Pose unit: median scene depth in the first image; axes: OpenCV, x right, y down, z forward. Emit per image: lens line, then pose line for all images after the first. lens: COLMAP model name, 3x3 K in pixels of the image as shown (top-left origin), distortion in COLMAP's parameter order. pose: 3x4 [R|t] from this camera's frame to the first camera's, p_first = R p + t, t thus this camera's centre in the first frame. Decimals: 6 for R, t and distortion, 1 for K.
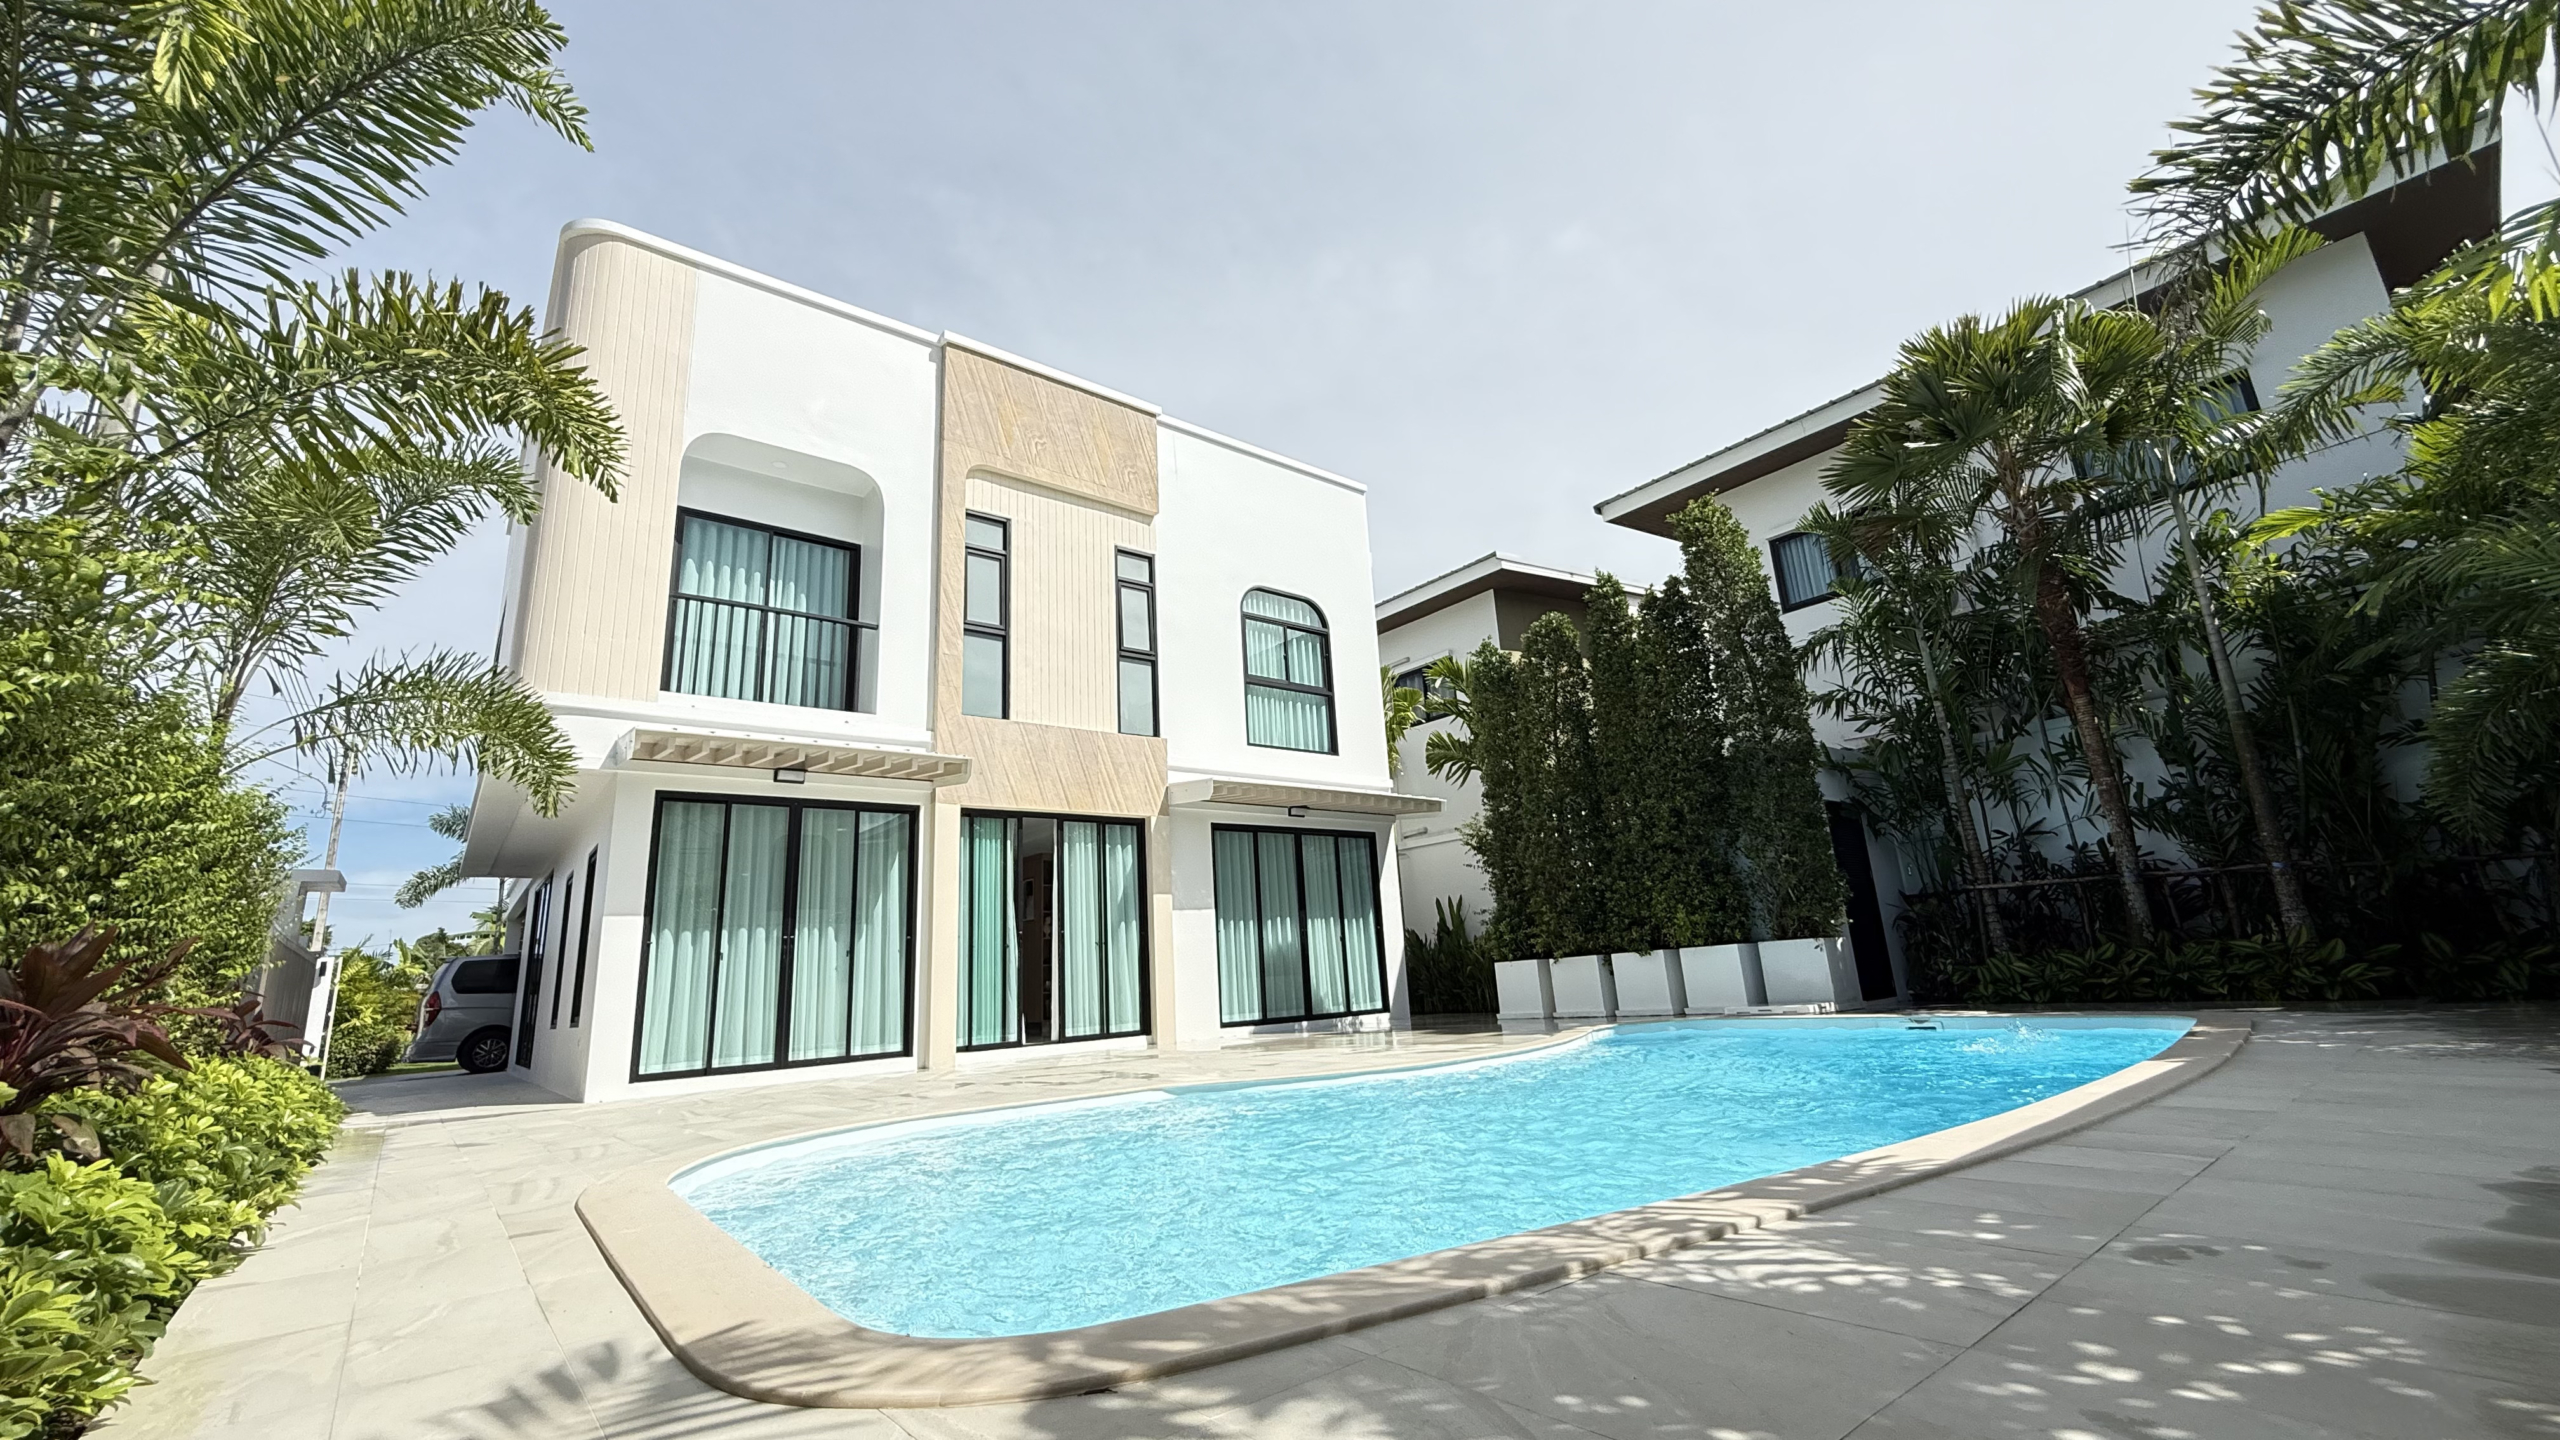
lens RADIAL K [[1017.2, 0, 1280.0], [0, 1017.2, 720.0], [0, 0, 1]] dist [-0.000541, -0.000352]
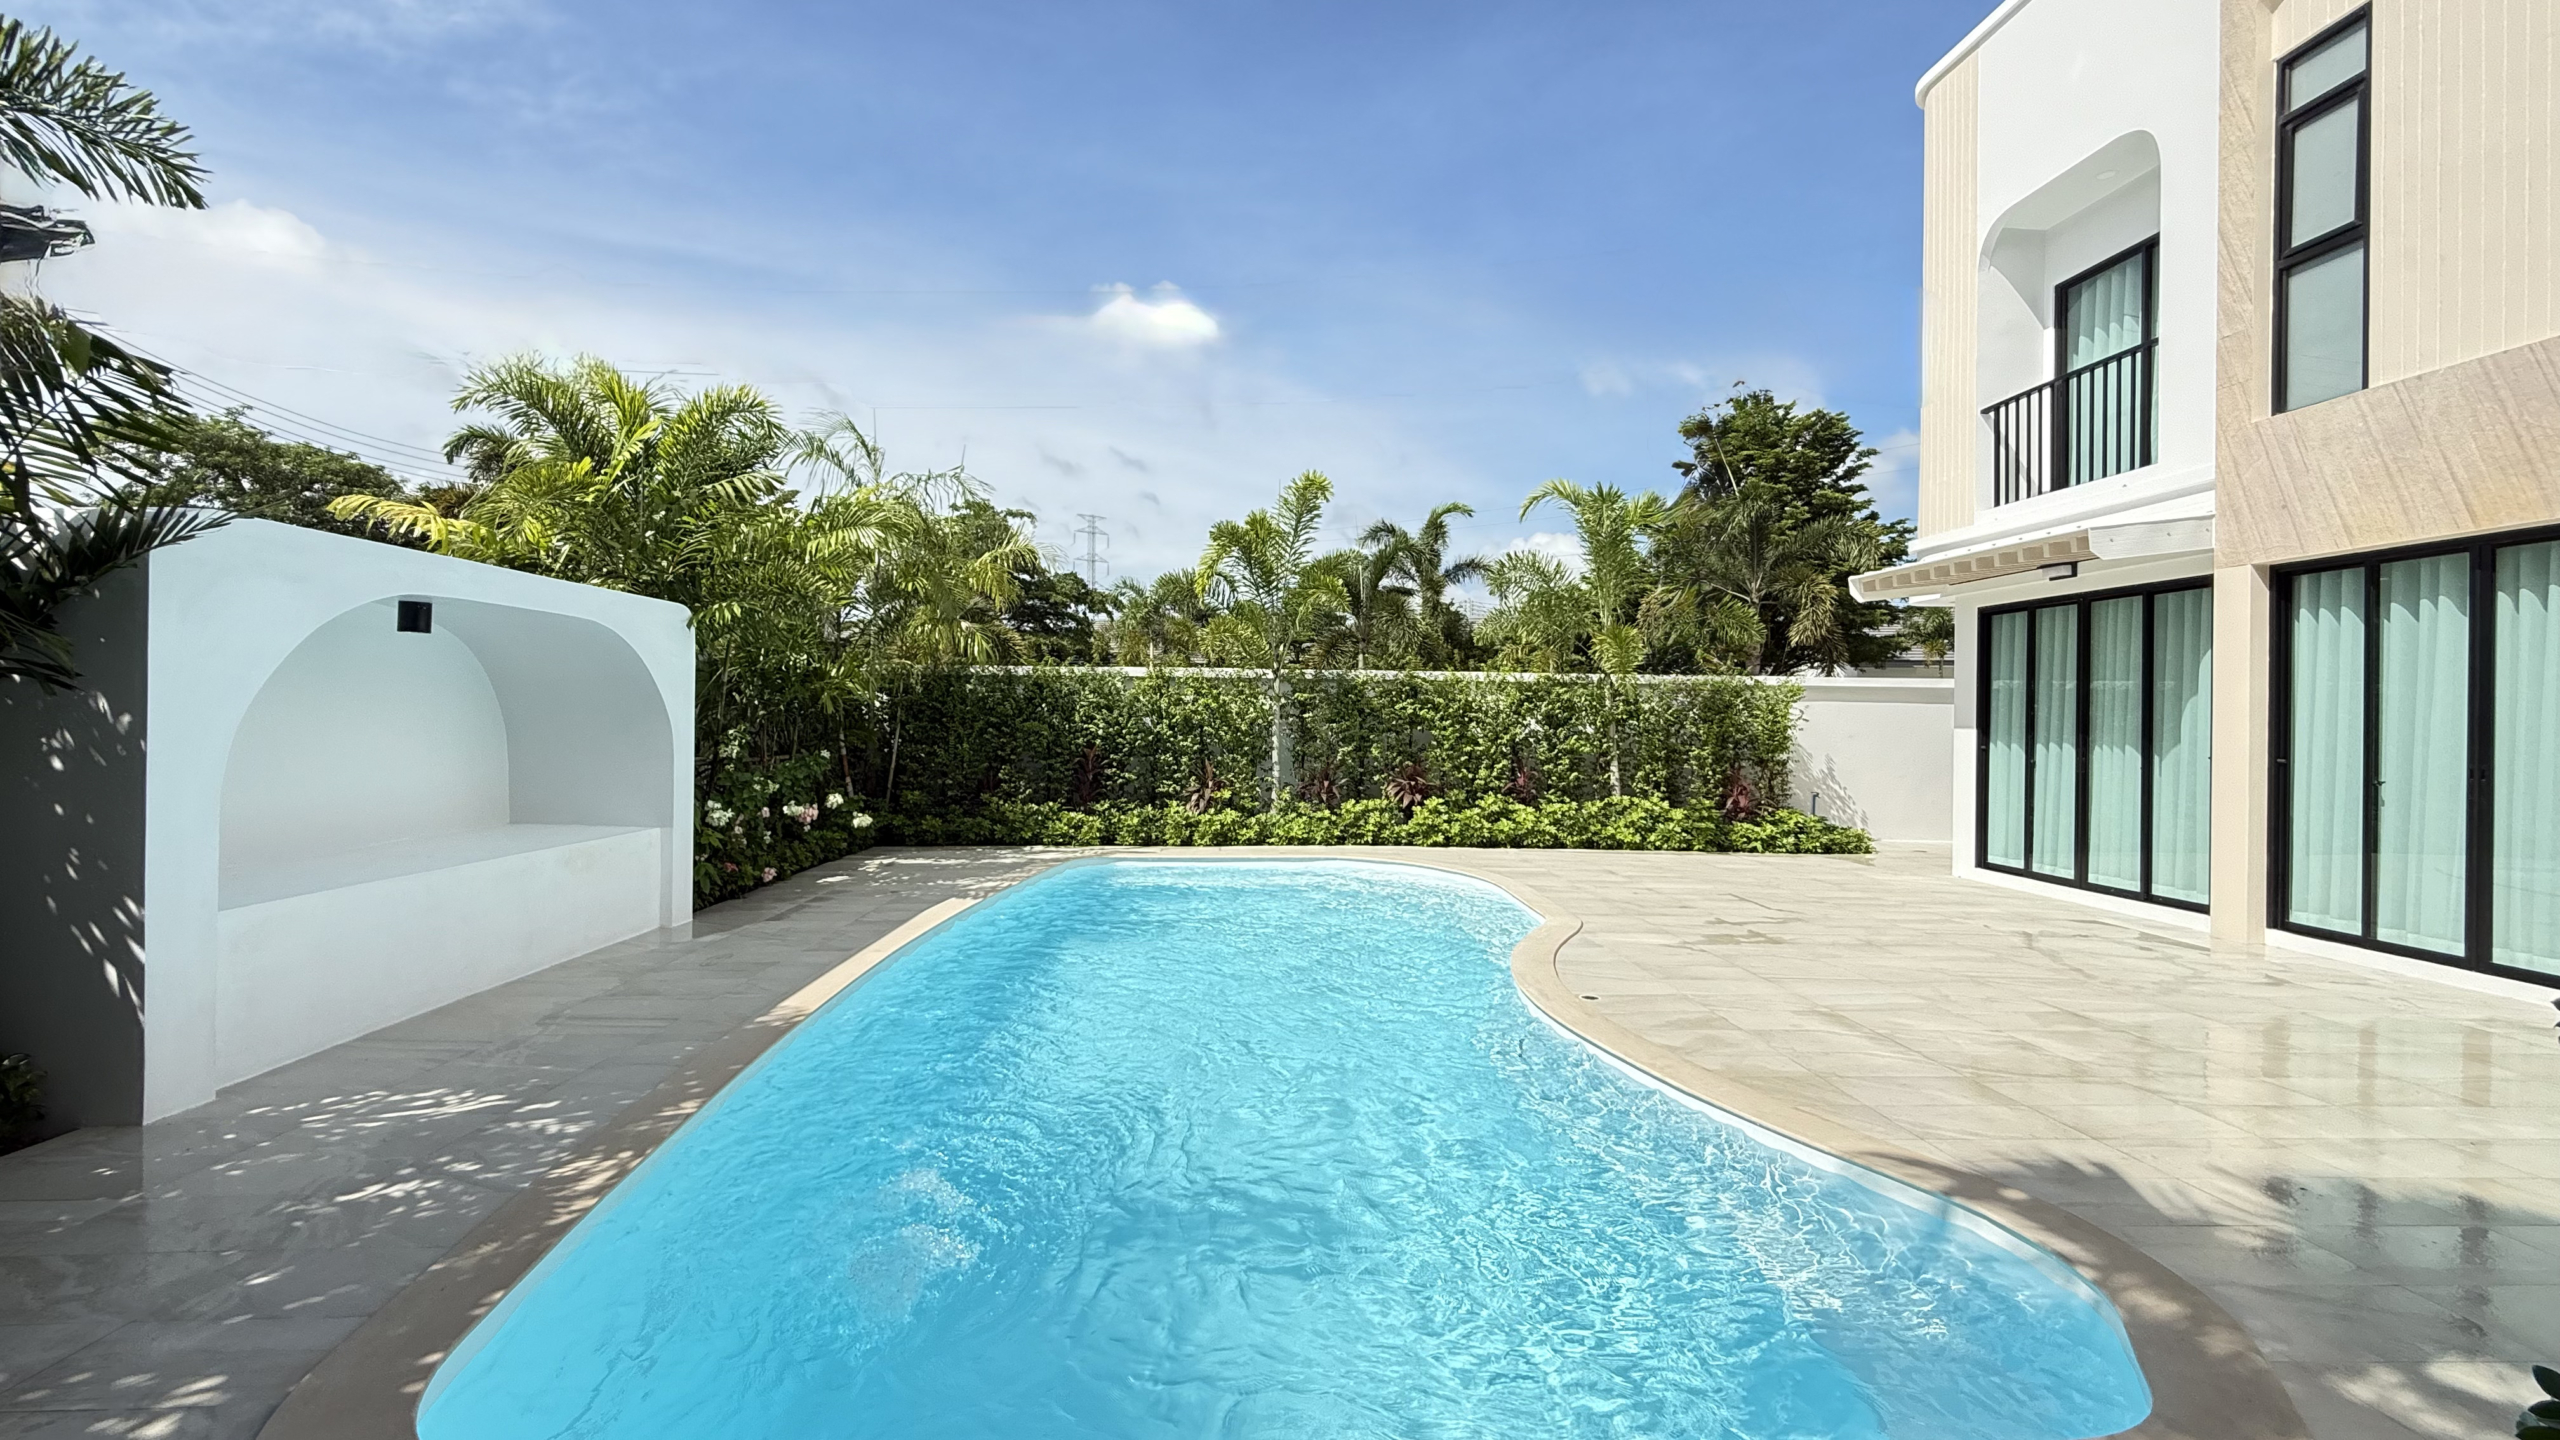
lens RADIAL K [[1017.2, 0, 1280.0], [0, 1017.2, 720.0], [0, 0, 1]] dist [-0.000541, -0.000352]
pose [[-0.583645, 0.053518, -0.810244, 0.502872], [0.221339, 0.970526, -0.095333, 0.089708], [0.781261, -0.234979, -0.578288, 0.742270]]
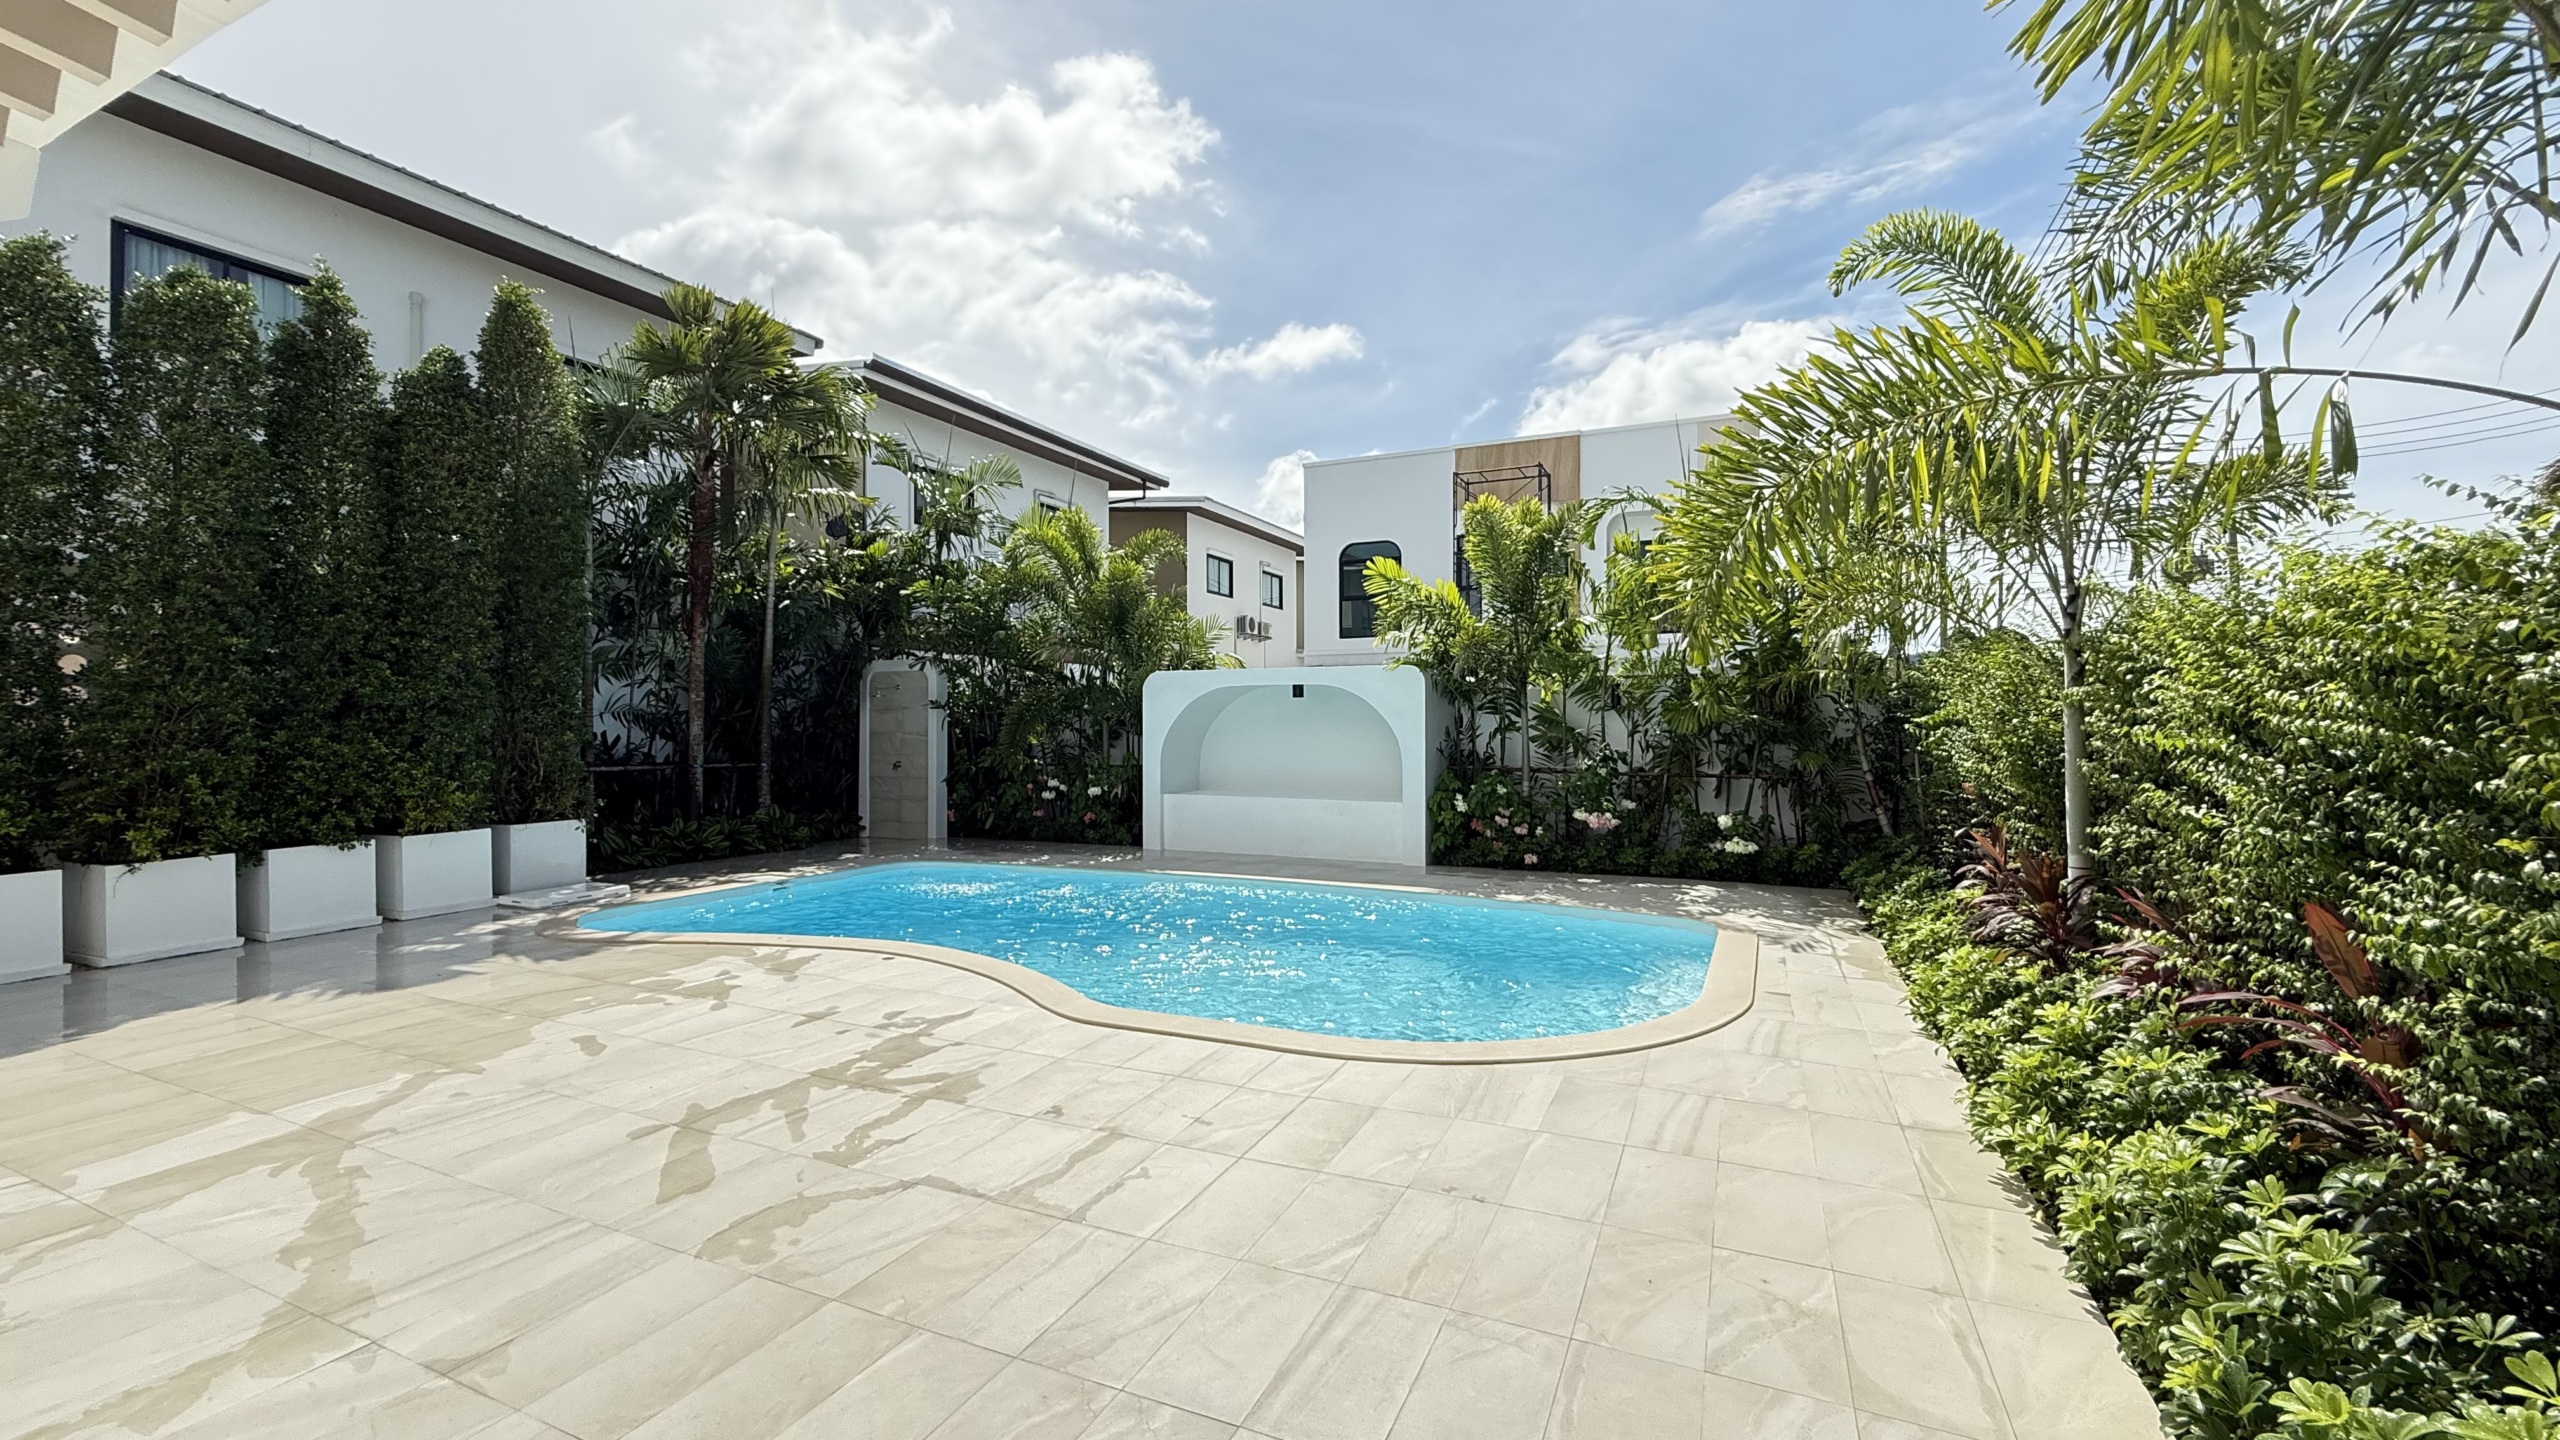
lens RADIAL K [[1017.2, 0, 1280.0], [0, 1017.2, 720.0], [0, 0, 1]] dist [-0.000541, -0.000352]
pose [[-0.448683, 0.059629, 0.891699, -0.496809], [-0.193021, 0.967756, -0.161839, 0.114677], [-0.872597, -0.244731, -0.422706, 0.648935]]
